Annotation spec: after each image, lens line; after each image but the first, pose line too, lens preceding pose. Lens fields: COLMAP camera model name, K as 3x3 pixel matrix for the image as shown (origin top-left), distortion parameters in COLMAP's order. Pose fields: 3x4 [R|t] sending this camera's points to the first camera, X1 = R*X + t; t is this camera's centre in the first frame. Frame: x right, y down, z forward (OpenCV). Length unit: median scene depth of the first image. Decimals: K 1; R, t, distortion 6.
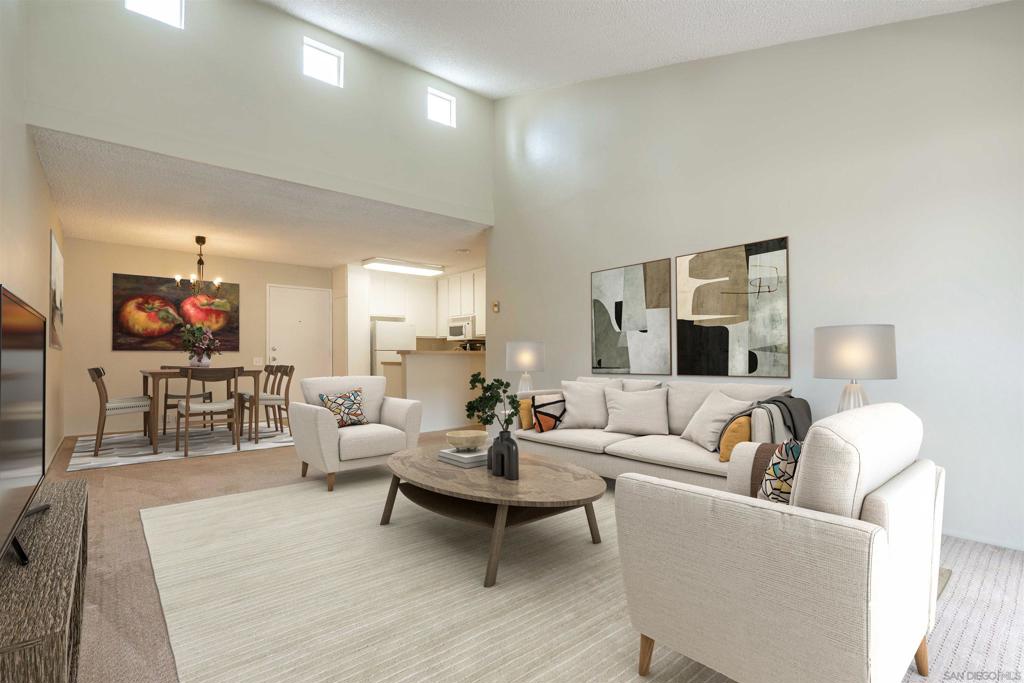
lens RADIAL K [[489.3, 0, 512.5], [0, 489.3, 347.7], [0, 0, 1]] dist [-0.002897, -0.001357]
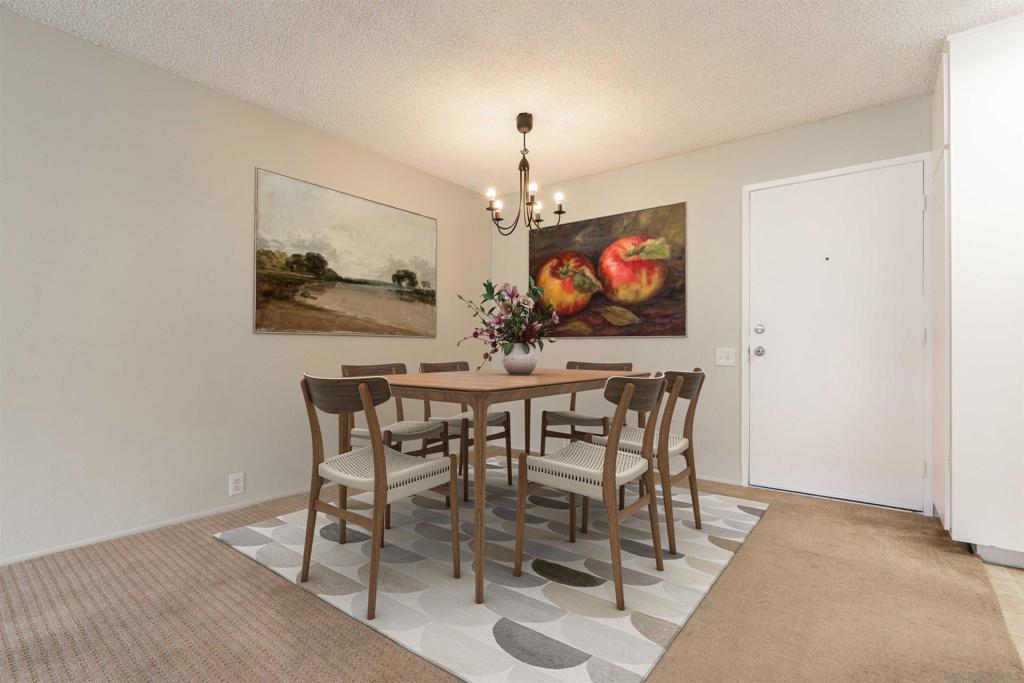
lens RADIAL K [[489.3, 0, 506.6], [0, 489.3, 341.1], [0, 0, 1]] dist [-0.002897, -0.001357]
pose [[0.240559, -0.006140, -0.970615, -0.122214], [0.022820, 0.999739, -0.000668, 0.009750], [0.970366, -0.021989, 0.240636, 0.743187]]
